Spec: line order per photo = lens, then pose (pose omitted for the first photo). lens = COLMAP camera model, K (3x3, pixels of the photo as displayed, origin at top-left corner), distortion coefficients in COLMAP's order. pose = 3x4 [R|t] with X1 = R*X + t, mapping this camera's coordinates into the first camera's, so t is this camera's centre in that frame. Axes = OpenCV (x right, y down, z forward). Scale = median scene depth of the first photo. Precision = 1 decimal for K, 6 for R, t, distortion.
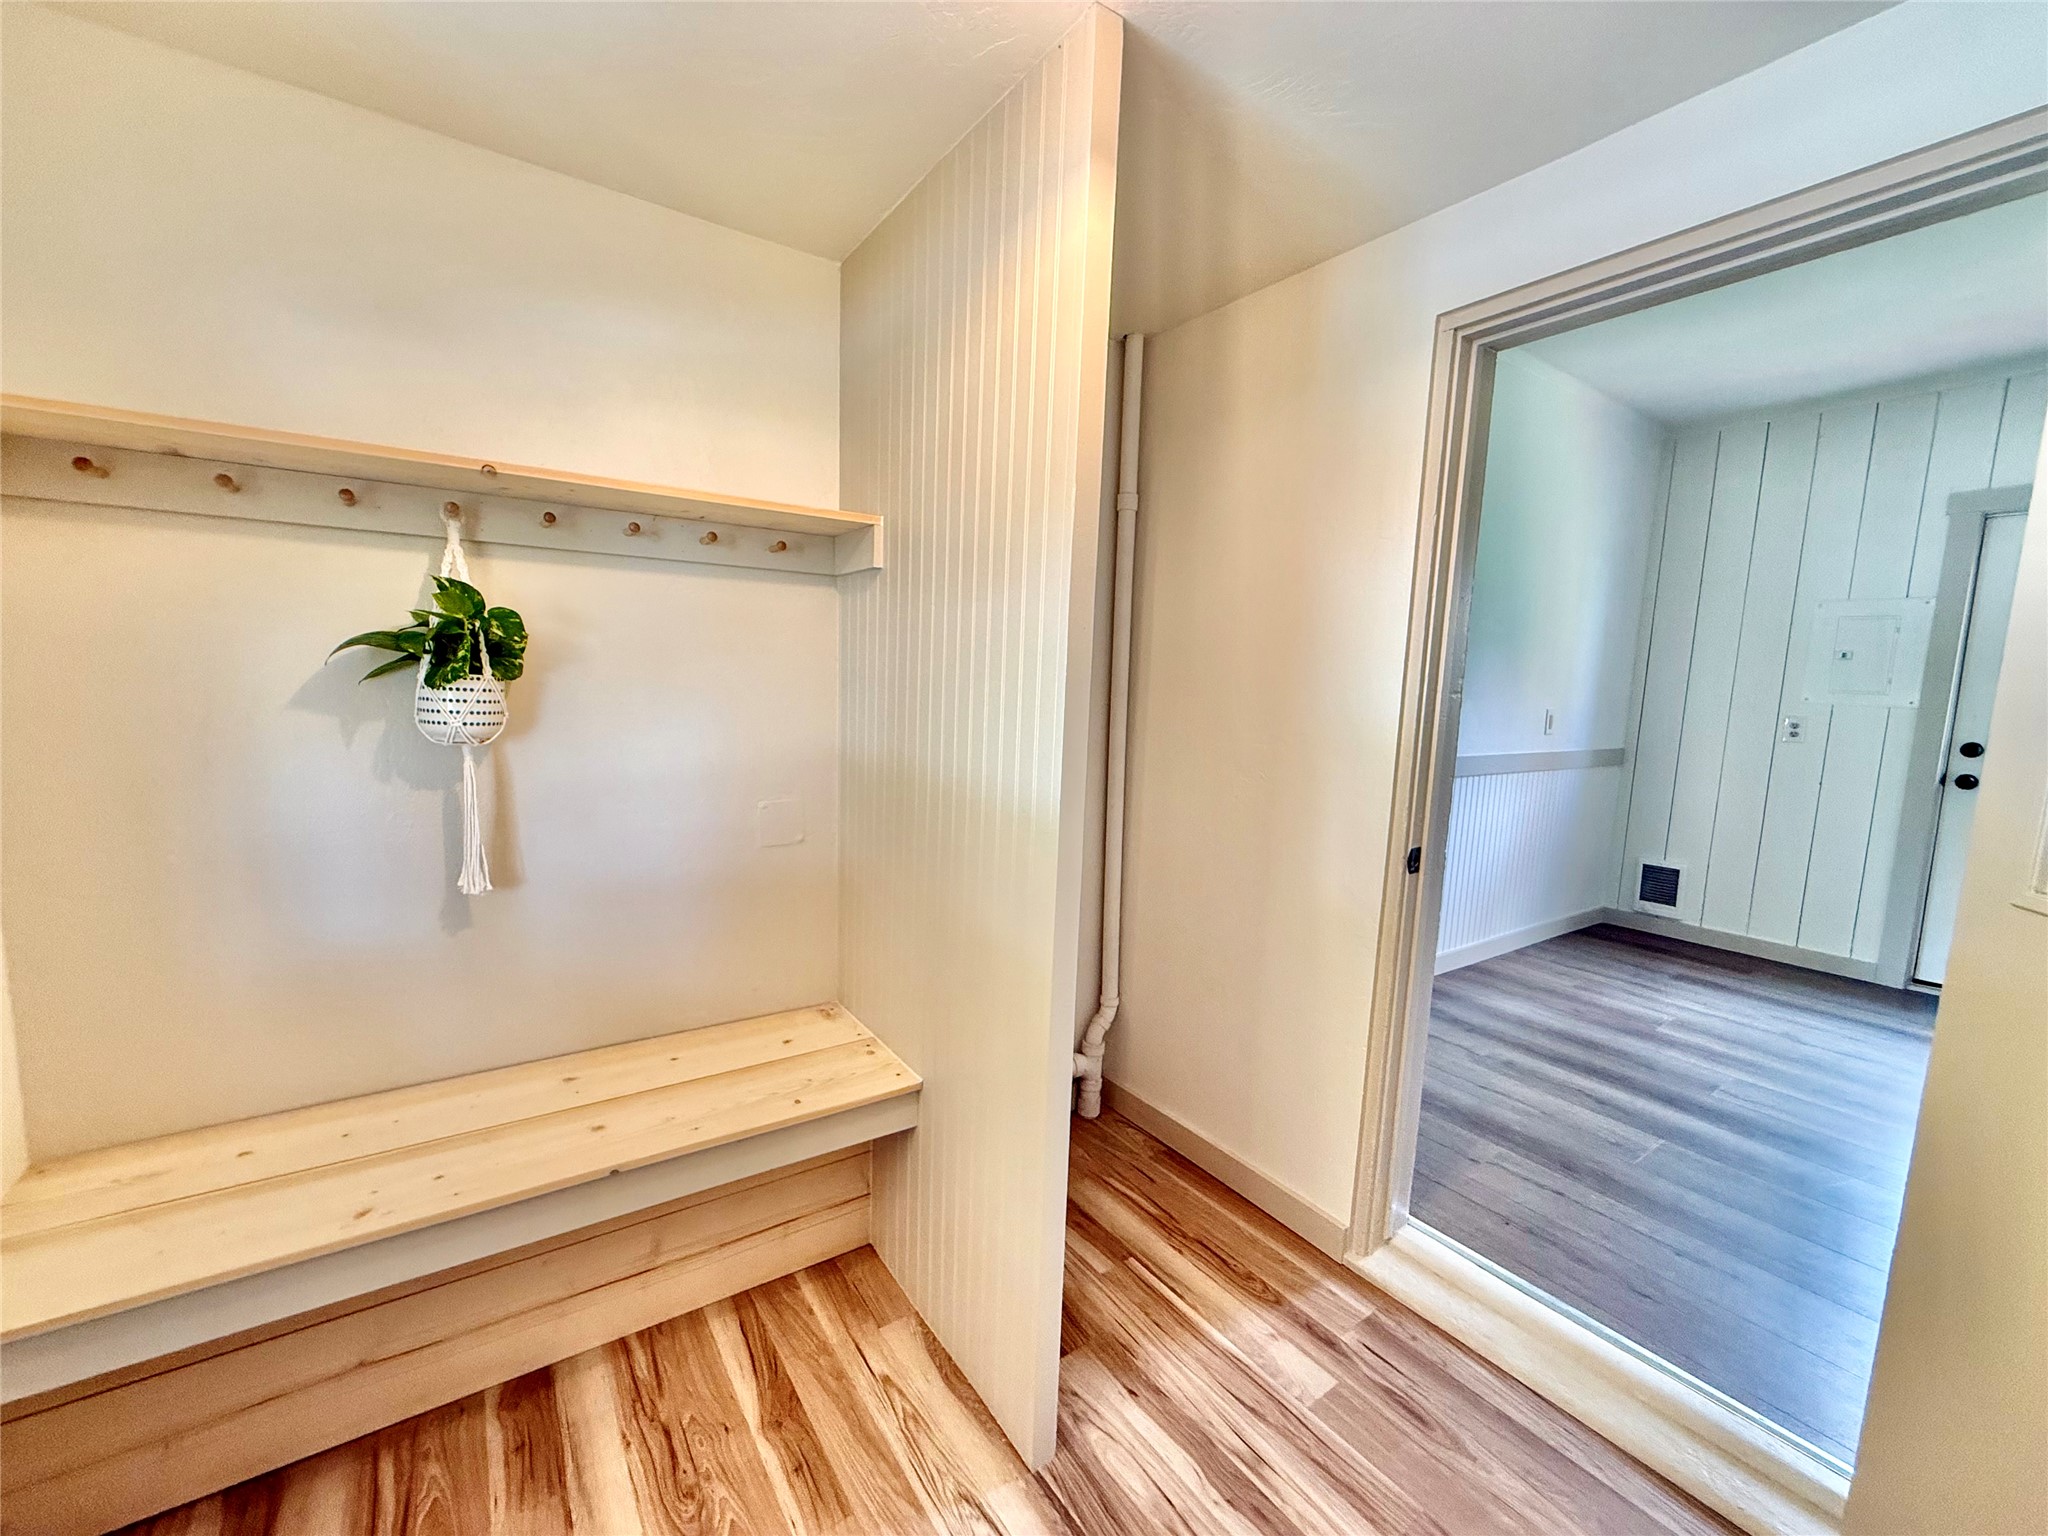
lens RADIAL K [[806.5, 0, 1024.0], [0, 806.5, 768.0], [0, 0, 1]] dist [-0.001695, -0.000130]
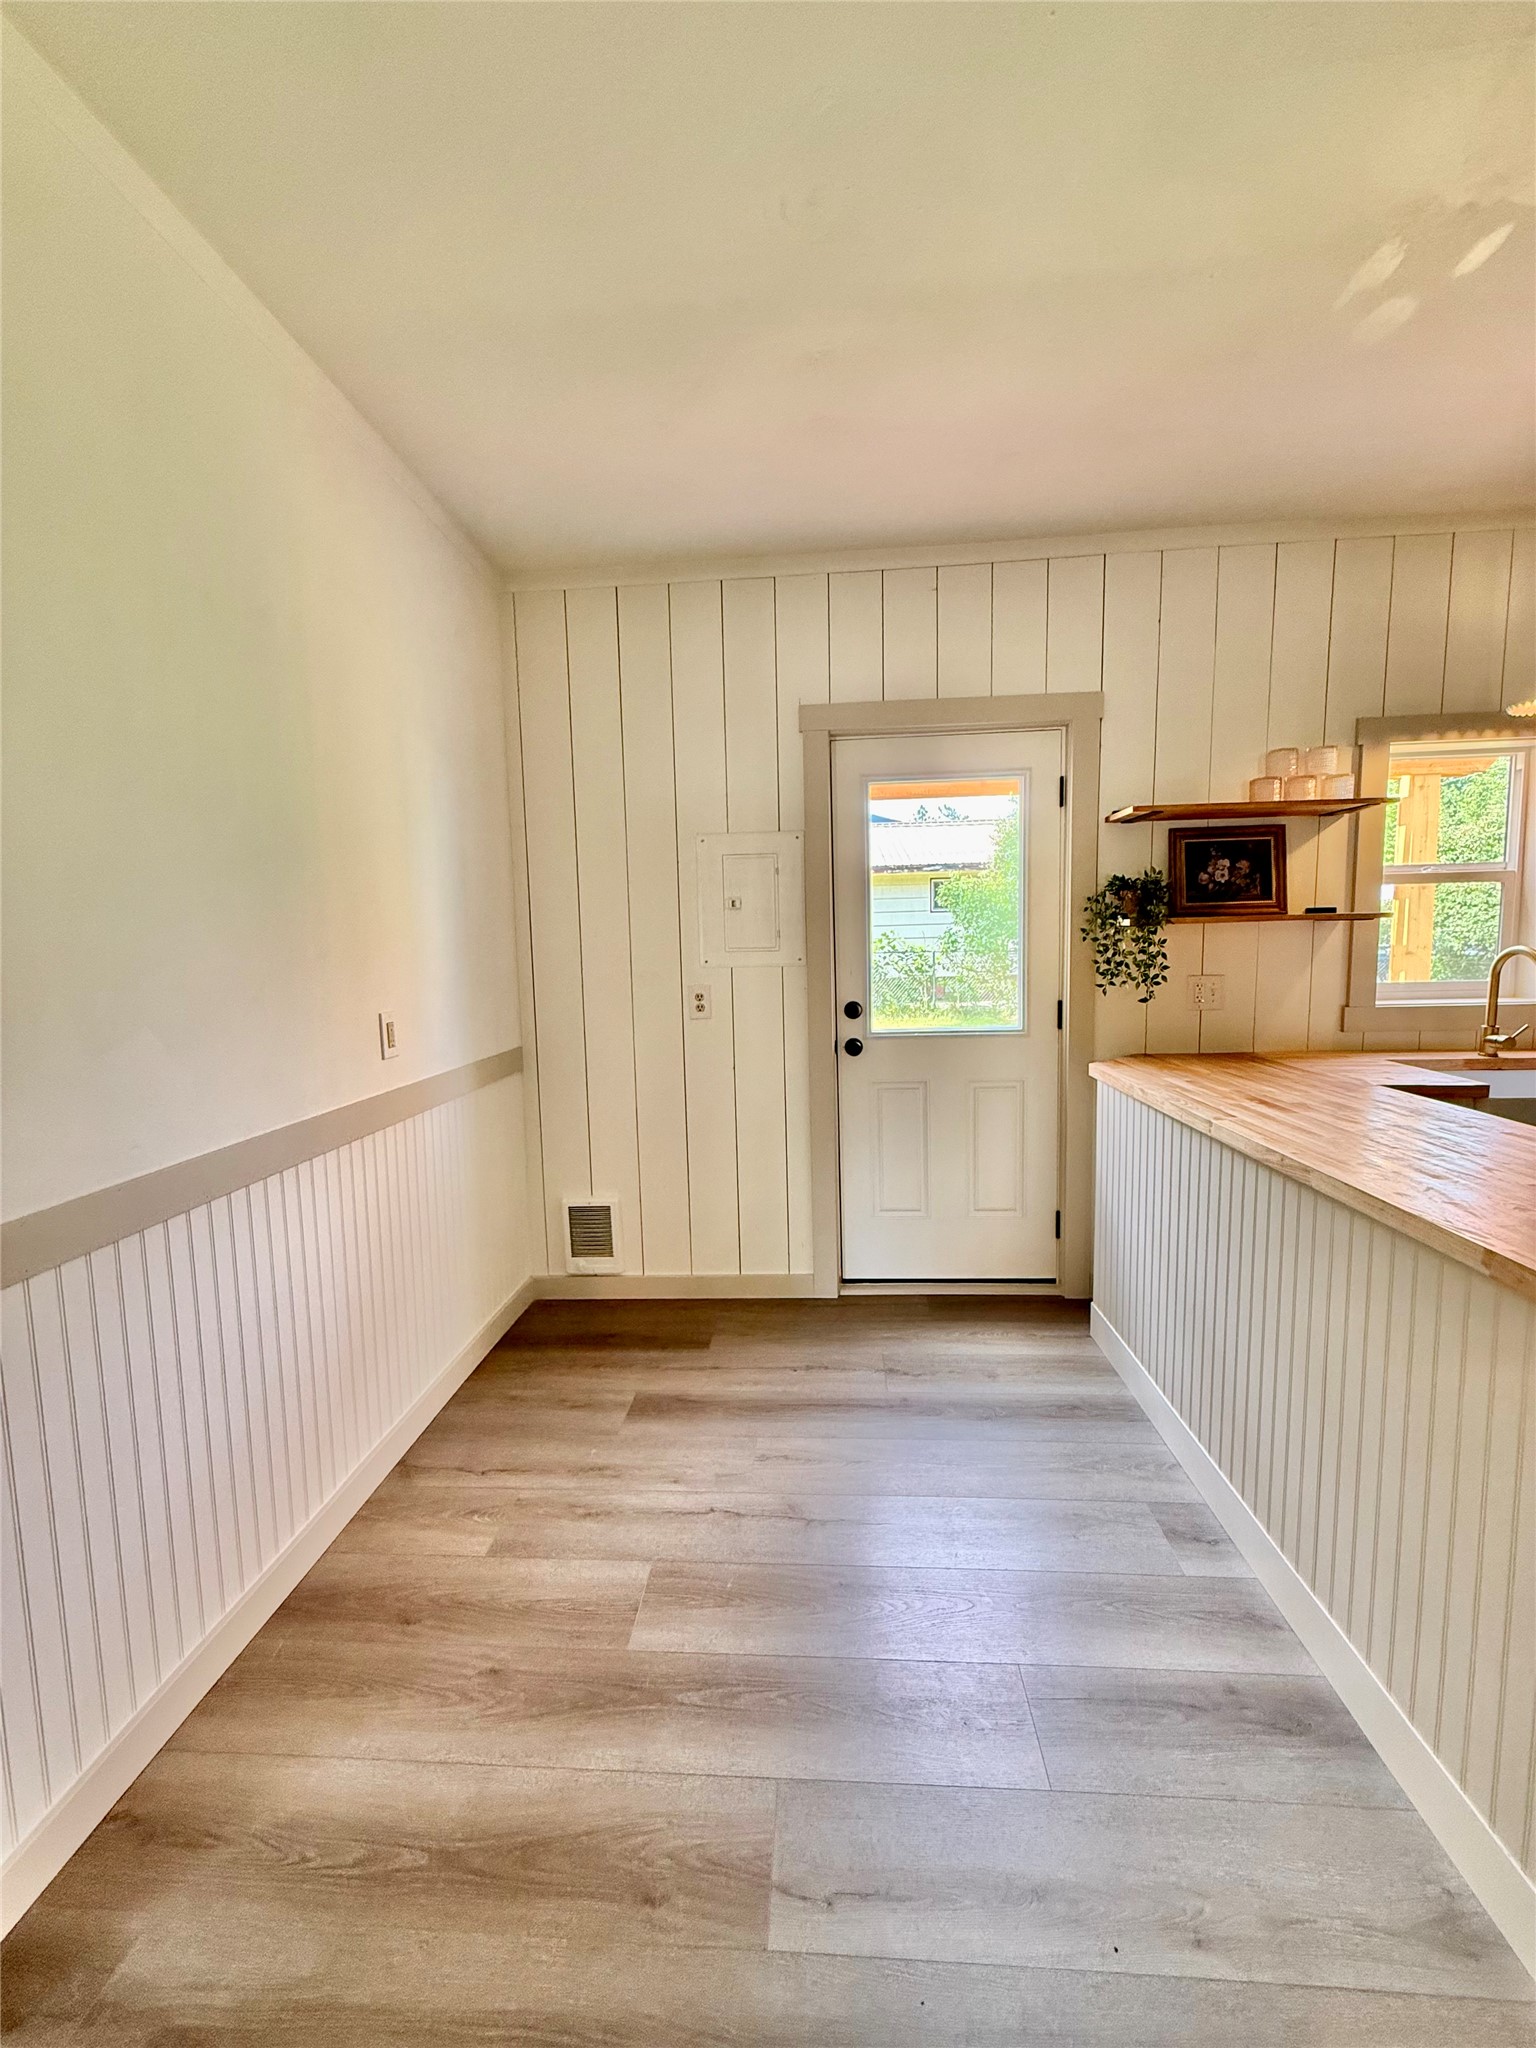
lens RADIAL K [[806.5, 0, 768.0], [0, 806.5, 1024.0], [0, 0, 1]] dist [-0.001695, -0.000130]
pose [[0.609364, -0.128433, 0.782419, 0.399870], [0.135599, 0.989137, 0.056758, -0.062556], [-0.781209, 0.071509, 0.620160, 0.482744]]
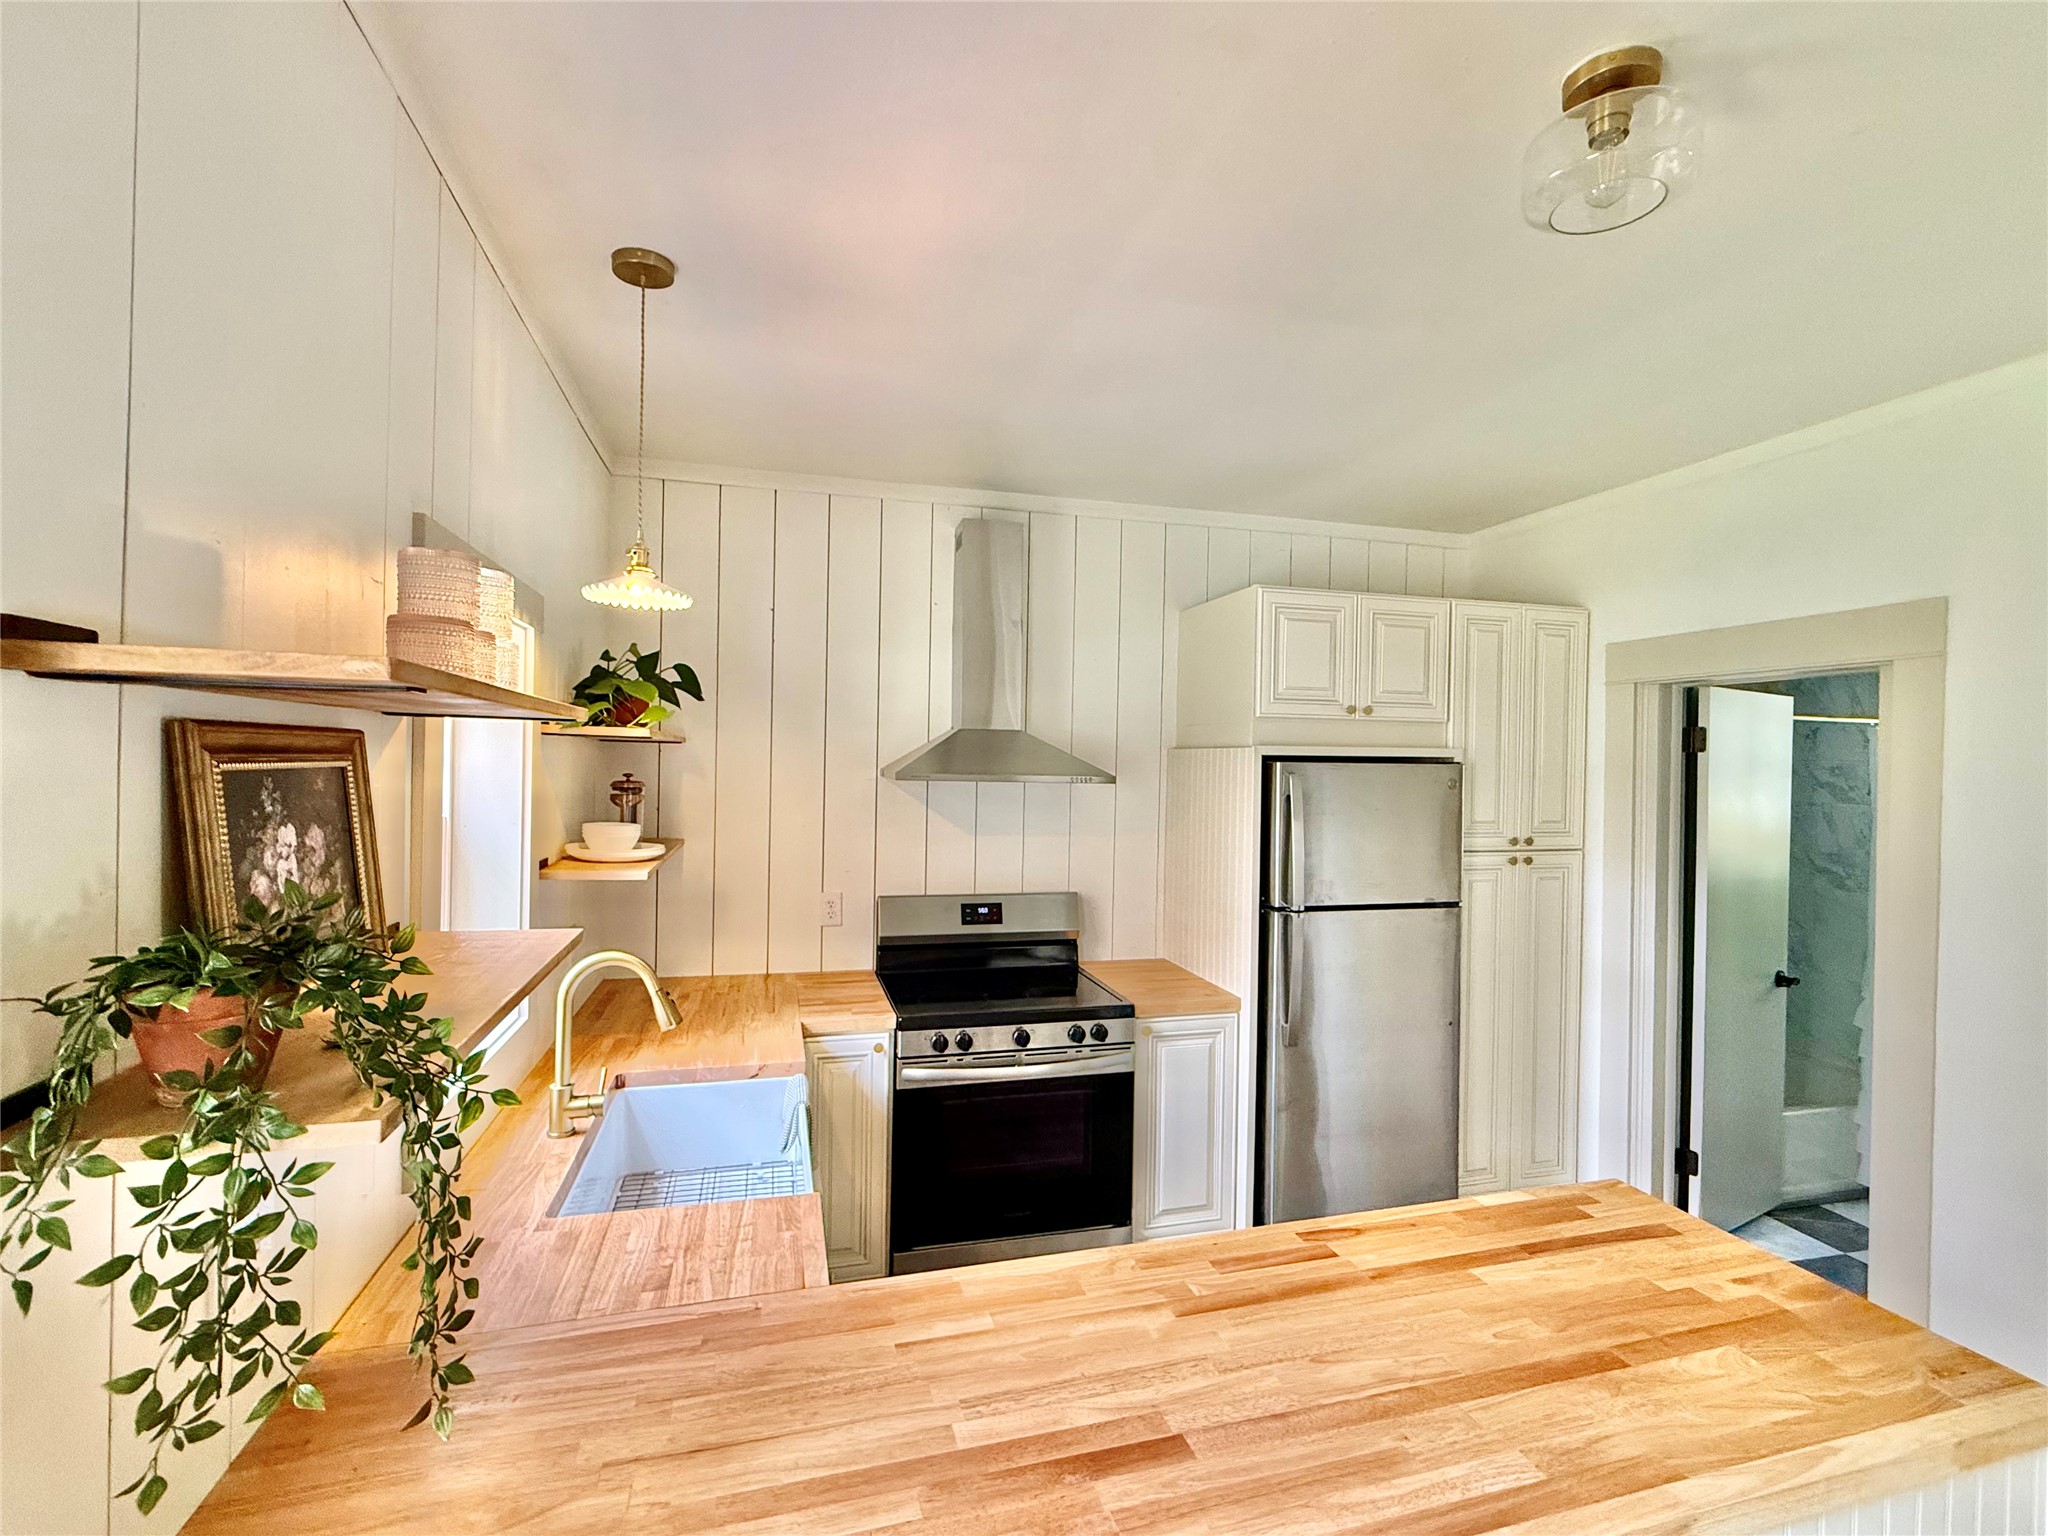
lens RADIAL K [[890.8, 0, 1024.0], [0, 890.8, 768.0], [0, 0, 1]] dist [0.000092, 0.000003]
pose [[-0.949533, -0.055421, 0.308731, 0.993856], [-0.017789, 0.992197, 0.123402, -0.174316], [-0.313161, 0.111682, -0.943110, 0.804664]]
